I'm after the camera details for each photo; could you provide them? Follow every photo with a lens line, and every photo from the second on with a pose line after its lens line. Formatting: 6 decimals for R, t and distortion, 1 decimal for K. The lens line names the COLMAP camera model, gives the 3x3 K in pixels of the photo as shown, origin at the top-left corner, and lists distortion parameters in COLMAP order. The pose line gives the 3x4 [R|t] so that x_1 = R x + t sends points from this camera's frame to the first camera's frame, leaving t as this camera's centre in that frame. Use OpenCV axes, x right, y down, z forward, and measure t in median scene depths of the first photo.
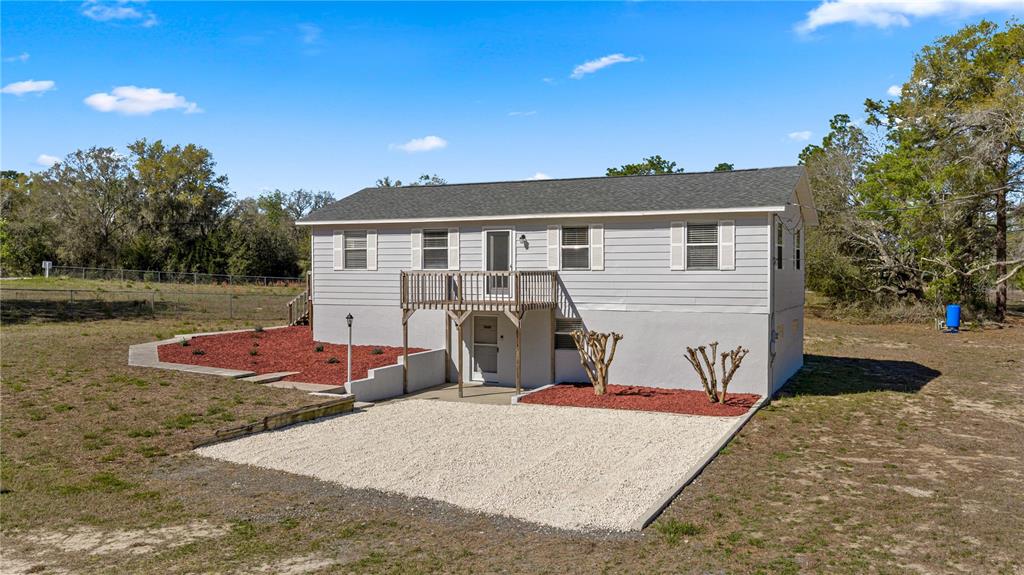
lens RADIAL K [[863.9, 0, 522.7], [0, 863.9, 289.6], [0, 0, 1]] dist [0.020713, -0.001983]
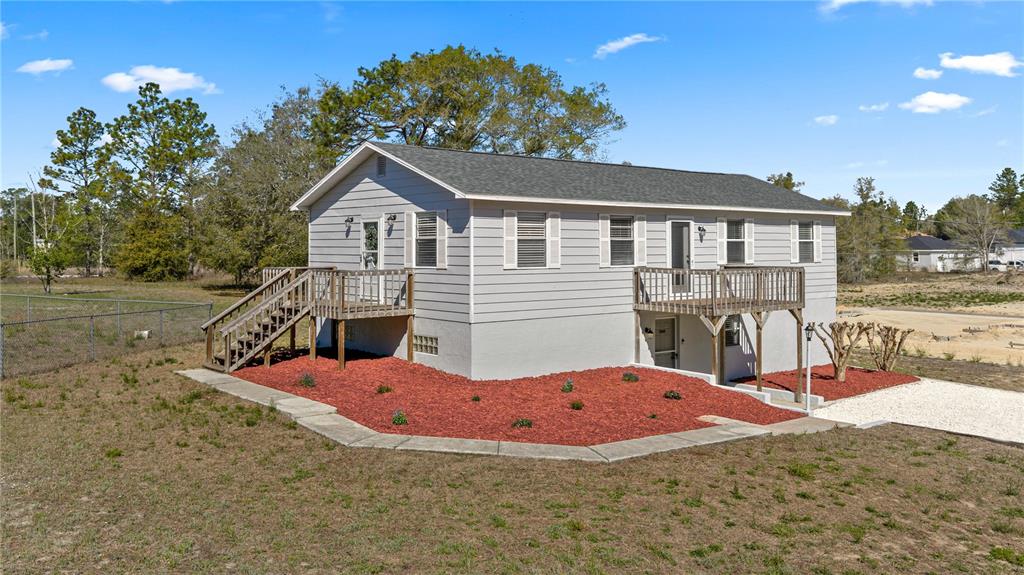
lens RADIAL K [[863.9, 0, 519.4], [0, 863.9, 286.8], [0, 0, 1]] dist [0.020713, -0.001983]
pose [[0.415211, -0.041085, 0.908797, -0.892753], [0.020754, 0.999147, 0.035688, -0.035524], [-0.909488, 0.004043, 0.415710, 0.774344]]
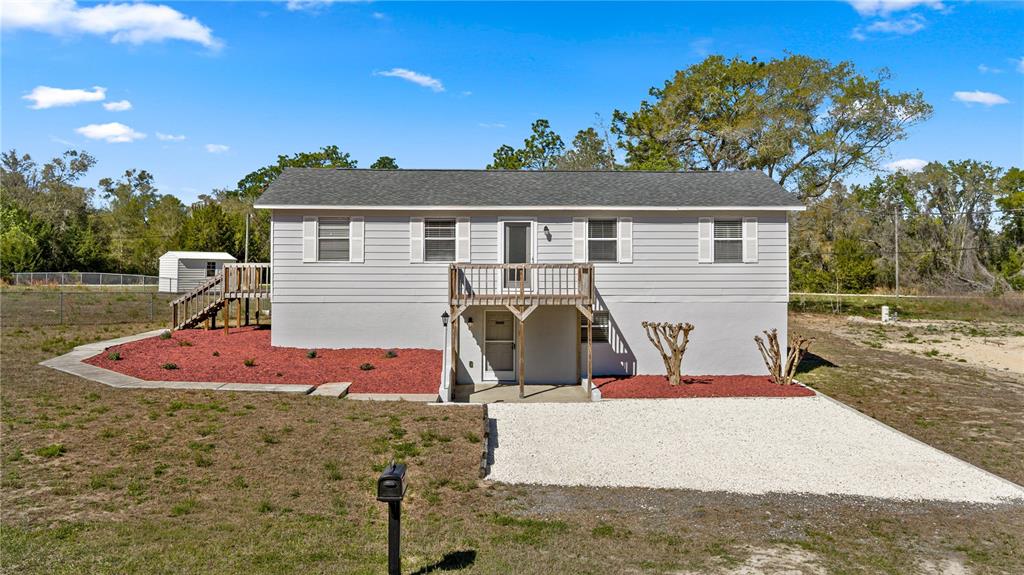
lens RADIAL K [[863.9, 0, 516.0], [0, 863.9, 278.3], [0, 0, 1]] dist [0.020713, -0.001983]
pose [[0.883930, -0.007088, 0.467566, -0.471555], [0.009215, 0.999955, -0.002261, -0.003220], [-0.467529, 0.006307, 0.883955, 0.154635]]
